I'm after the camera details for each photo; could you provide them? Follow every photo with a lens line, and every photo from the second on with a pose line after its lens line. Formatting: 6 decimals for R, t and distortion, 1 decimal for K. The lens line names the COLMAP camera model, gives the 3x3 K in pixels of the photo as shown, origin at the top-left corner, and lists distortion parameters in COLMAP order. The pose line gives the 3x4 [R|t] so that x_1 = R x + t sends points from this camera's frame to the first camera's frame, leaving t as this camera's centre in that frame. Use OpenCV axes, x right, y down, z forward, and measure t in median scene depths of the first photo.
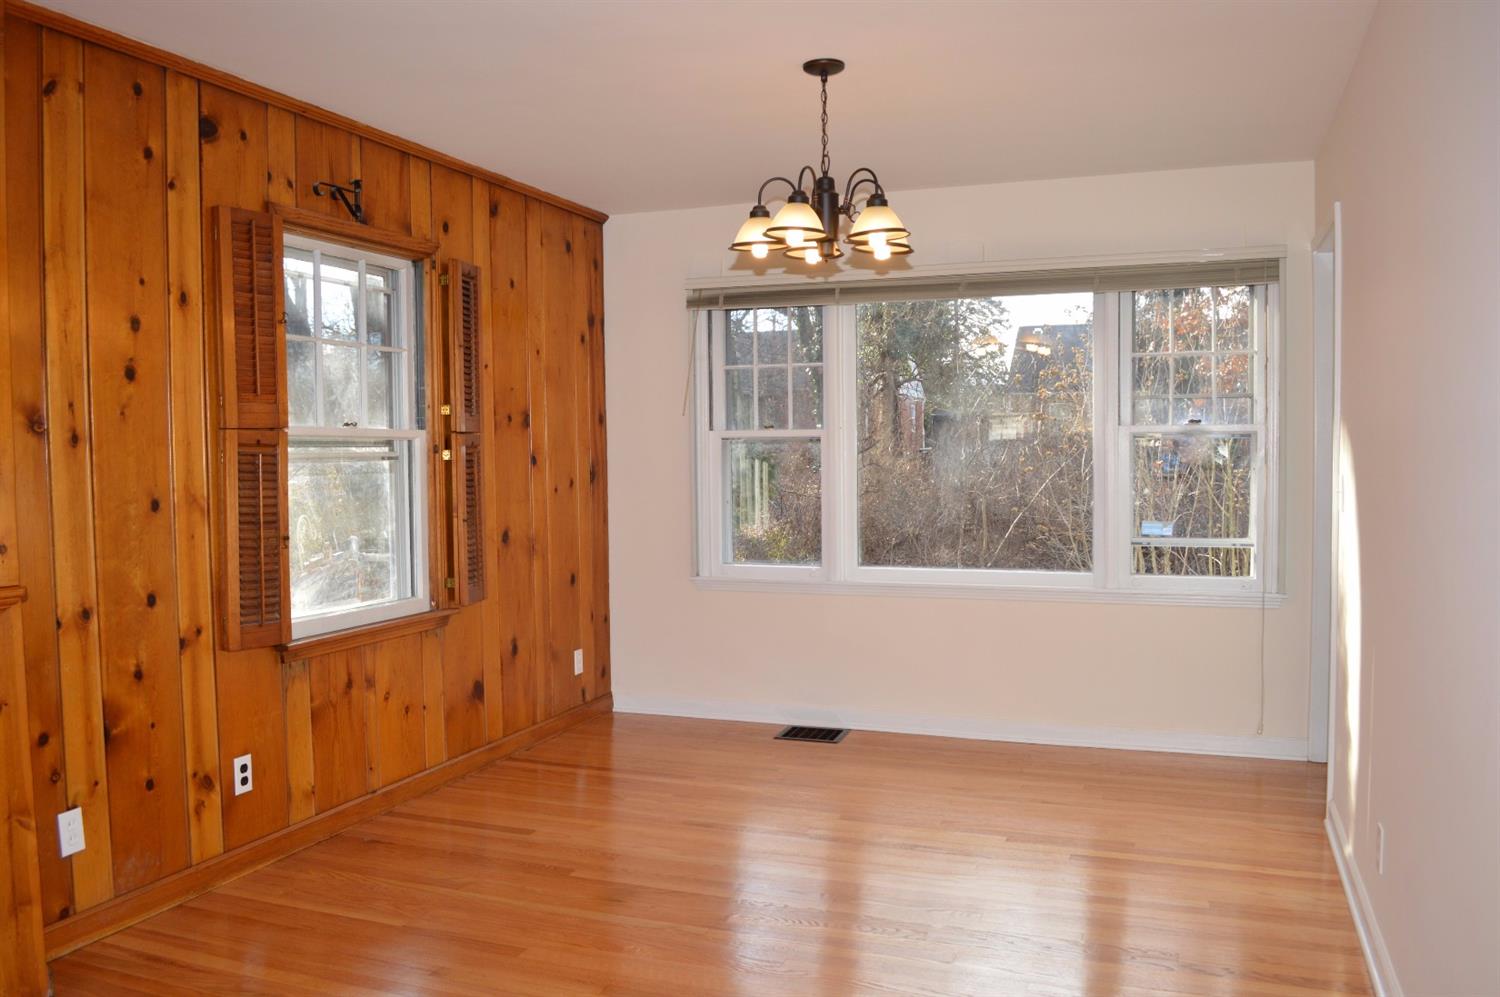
lens RADIAL K [[1194.3, 0, 747.0], [0, 1194.3, 505.8], [0, 0, 1]] dist [-0.084933, 0.009299]
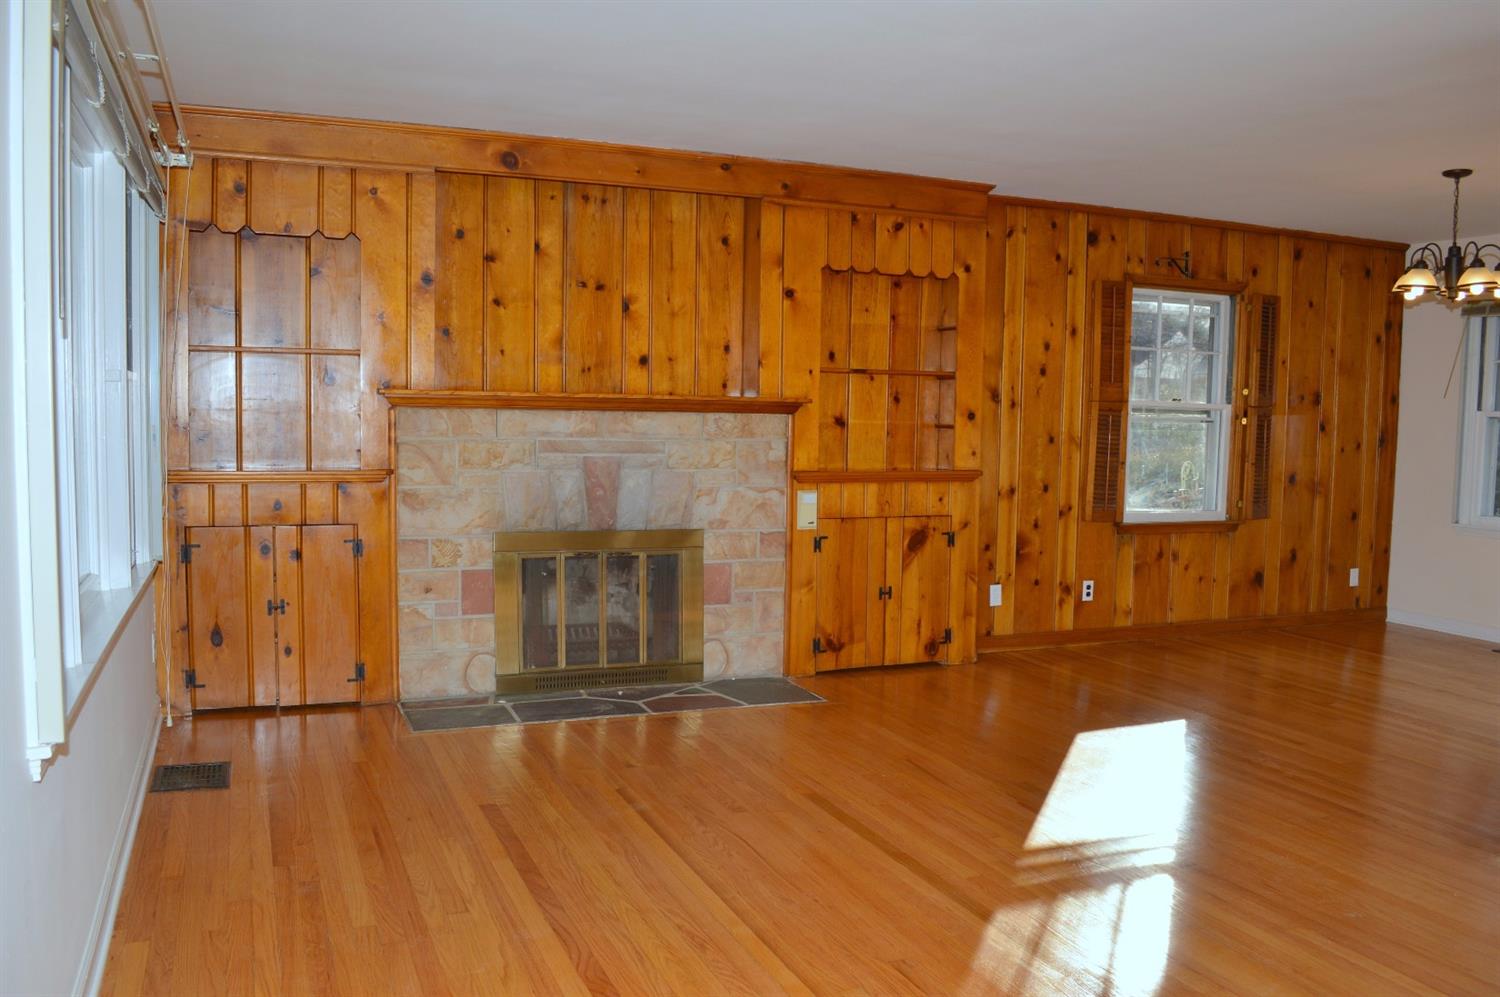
lens RADIAL K [[1194.3, 0, 747.0], [0, 1194.3, 505.8], [0, 0, 1]] dist [-0.084933, 0.009299]
pose [[0.684067, 0.083916, -0.724576, 0.450497], [-0.061881, 0.996456, 0.056982, 0.021384], [0.726789, 0.005858, 0.686836, -0.554337]]
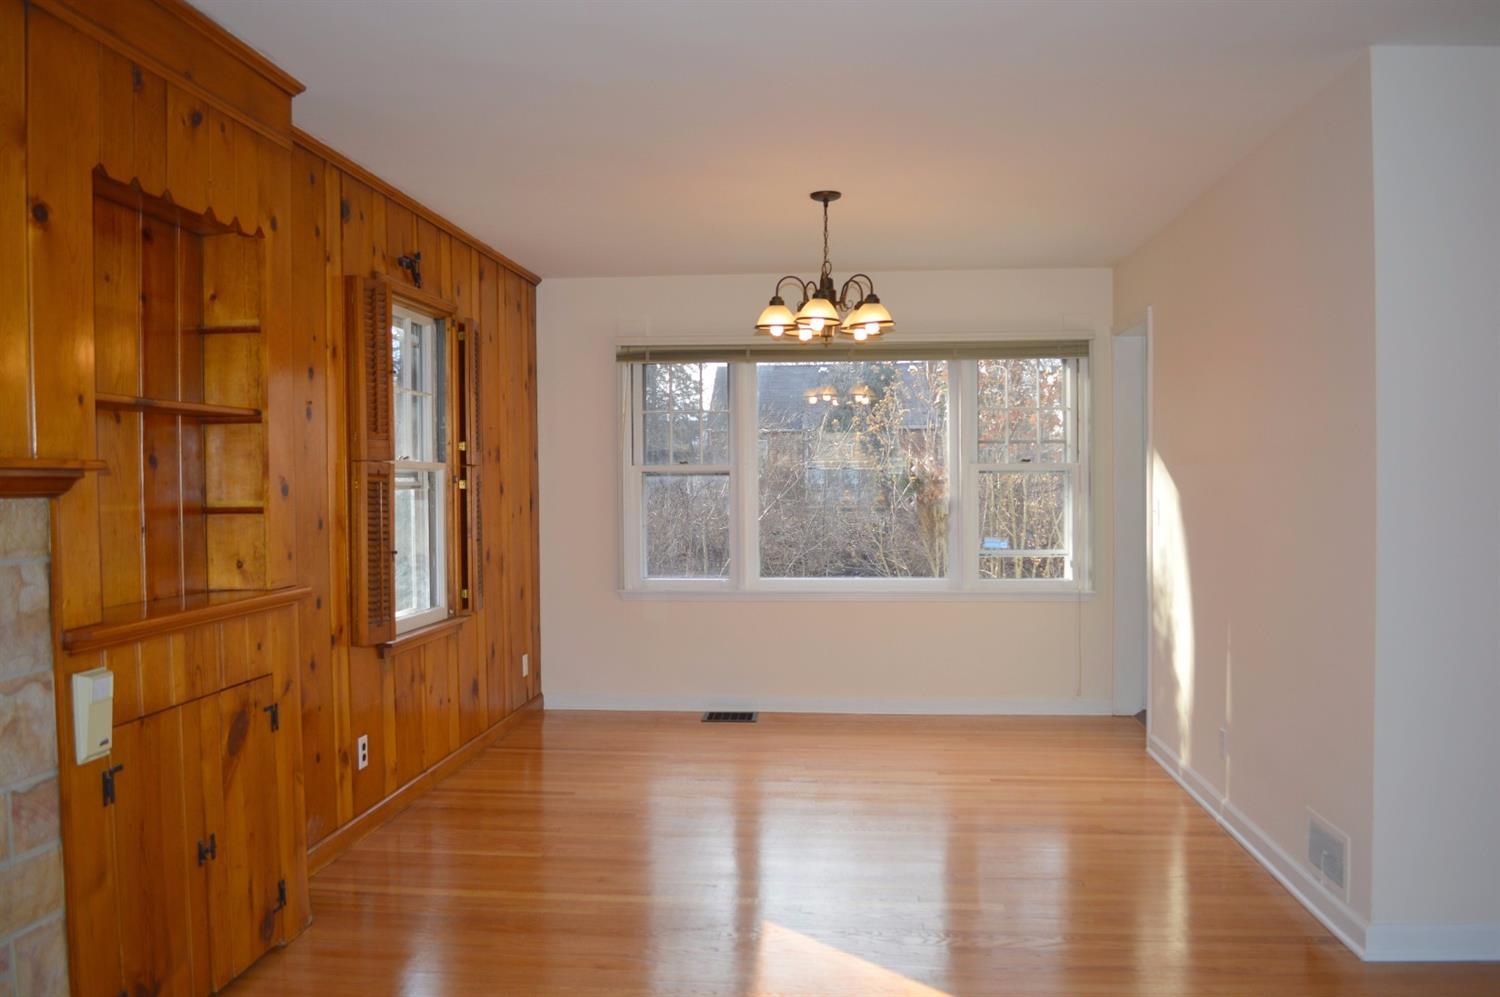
lens RADIAL K [[1194.3, 0, 747.0], [0, 1194.3, 505.8], [0, 0, 1]] dist [-0.084933, 0.009299]
pose [[0.963646, -0.001885, 0.267174, -0.315494], [0.009718, 0.999561, -0.027999, 0.014780], [-0.267004, 0.029578, 0.963241, -0.220022]]
